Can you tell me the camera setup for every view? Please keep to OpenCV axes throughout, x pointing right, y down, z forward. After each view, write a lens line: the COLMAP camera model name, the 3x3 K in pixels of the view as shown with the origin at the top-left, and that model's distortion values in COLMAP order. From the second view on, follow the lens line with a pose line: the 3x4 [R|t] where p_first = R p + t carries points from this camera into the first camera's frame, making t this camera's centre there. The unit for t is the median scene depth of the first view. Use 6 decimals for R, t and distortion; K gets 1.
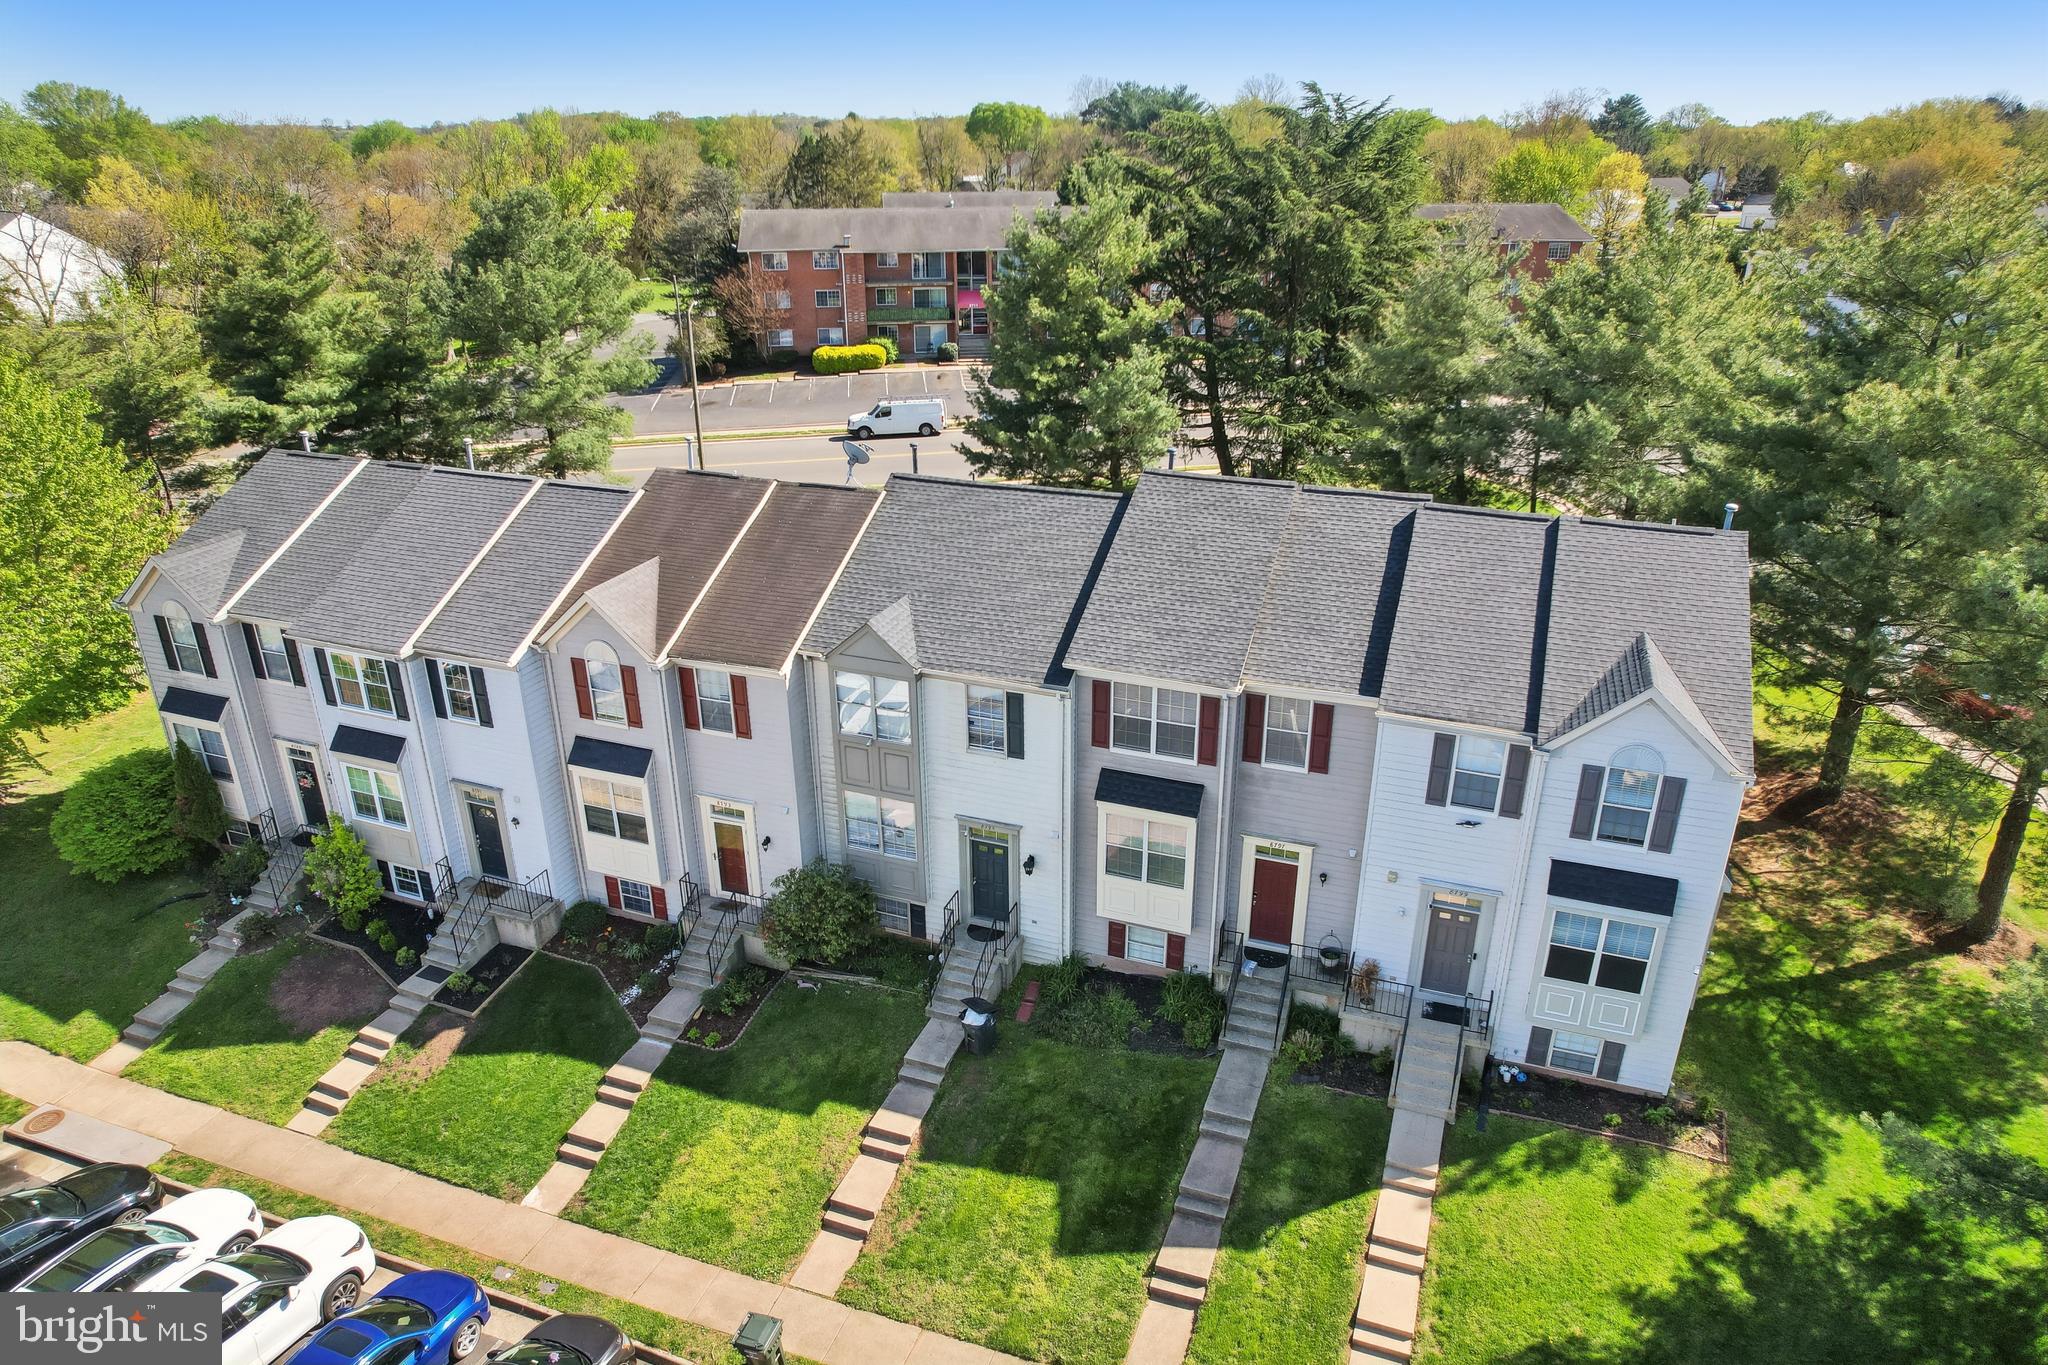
lens RADIAL K [[1306.4, 0, 1028.9], [0, 1306.4, 689.3], [0, 0, 1]] dist [-0.080206, 0.073835]
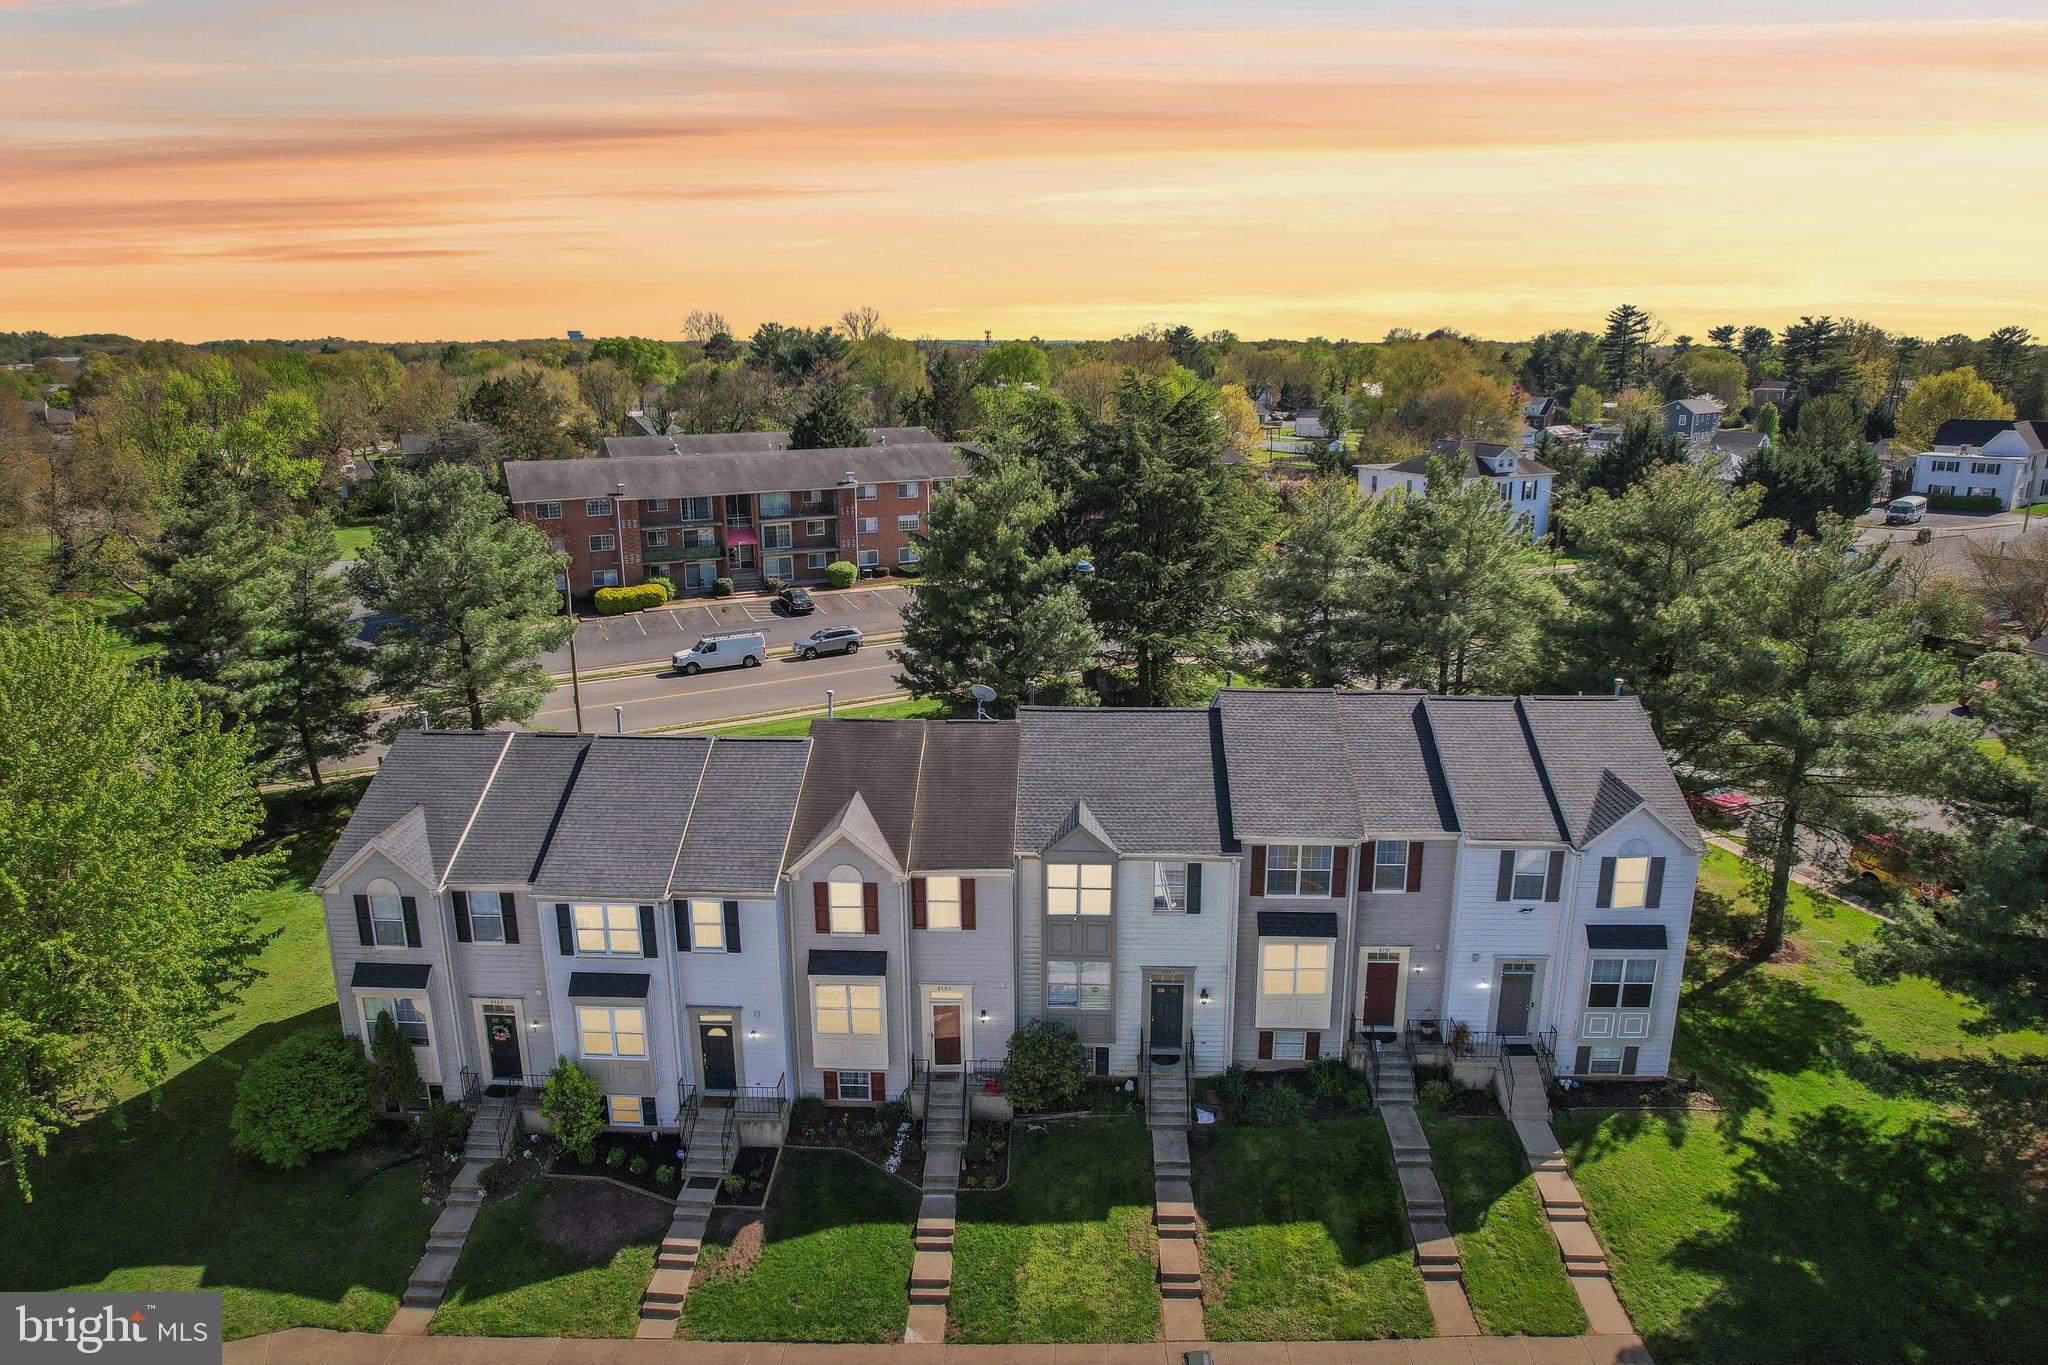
lens RADIAL K [[1306.4, 0, 1028.9], [0, 1306.4, 689.3], [0, 0, 1]] dist [-0.080206, 0.073835]
pose [[0.949217, -0.081158, 0.303973, -0.545559], [0.126173, 0.983257, -0.131478, -0.018043], [-0.288213, 0.163155, 0.943564, -0.224683]]
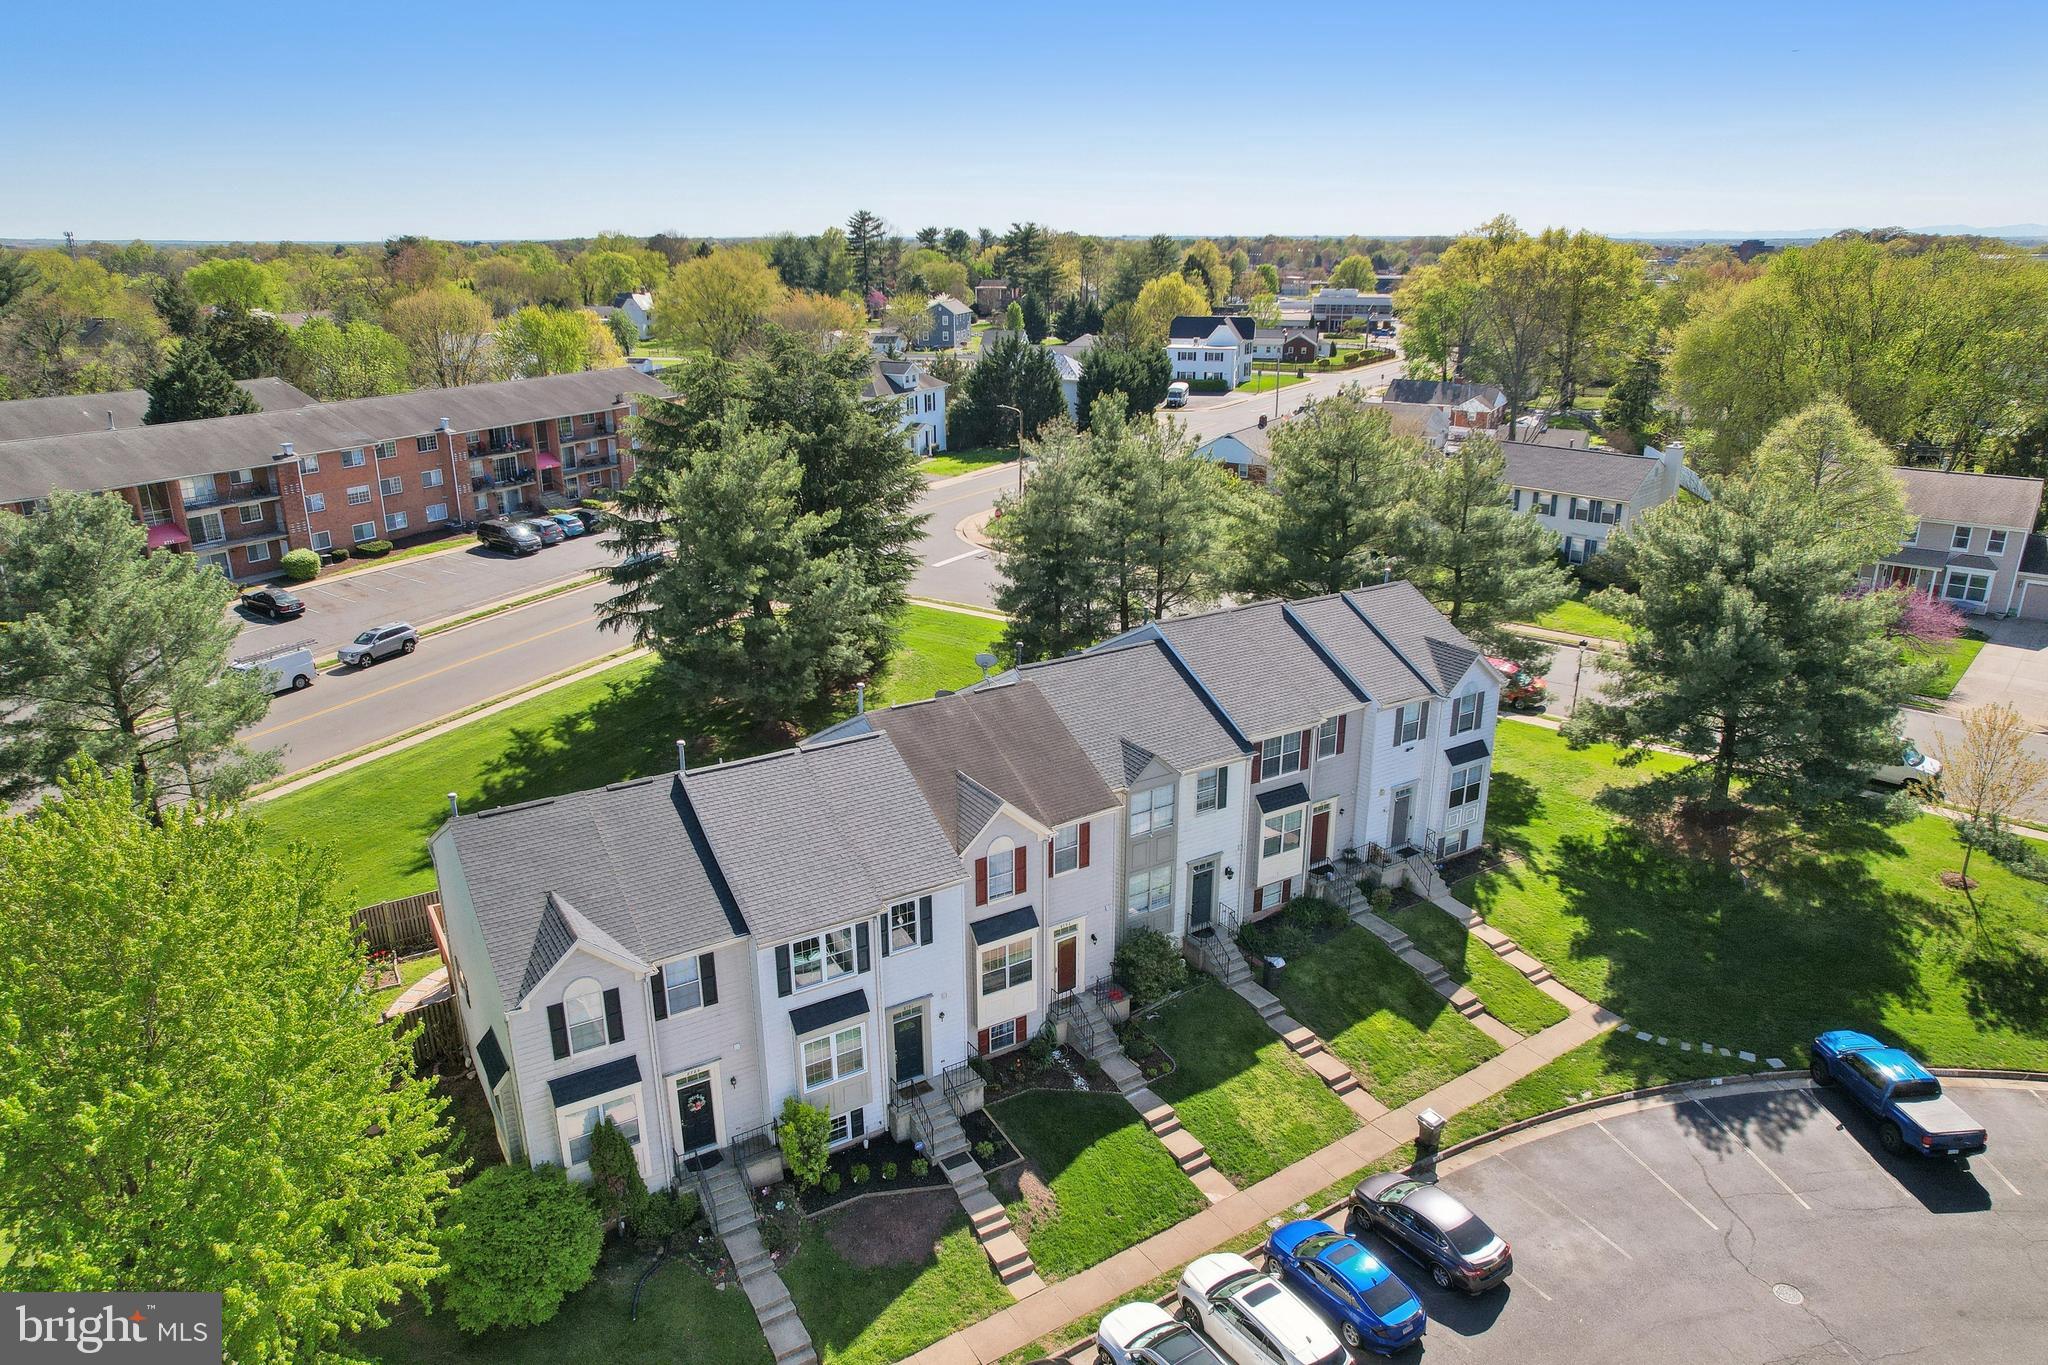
lens RADIAL K [[1316.8, 0, 1024.0], [0, 1316.8, 682.5], [0, 0, 1]] dist [-0.023308, -0.025270]
pose [[0.605434, -0.255307, 0.753836, -1.336658], [0.319084, 0.945565, 0.063973, -0.275365], [-0.729133, 0.201805, 0.653941, 0.083592]]
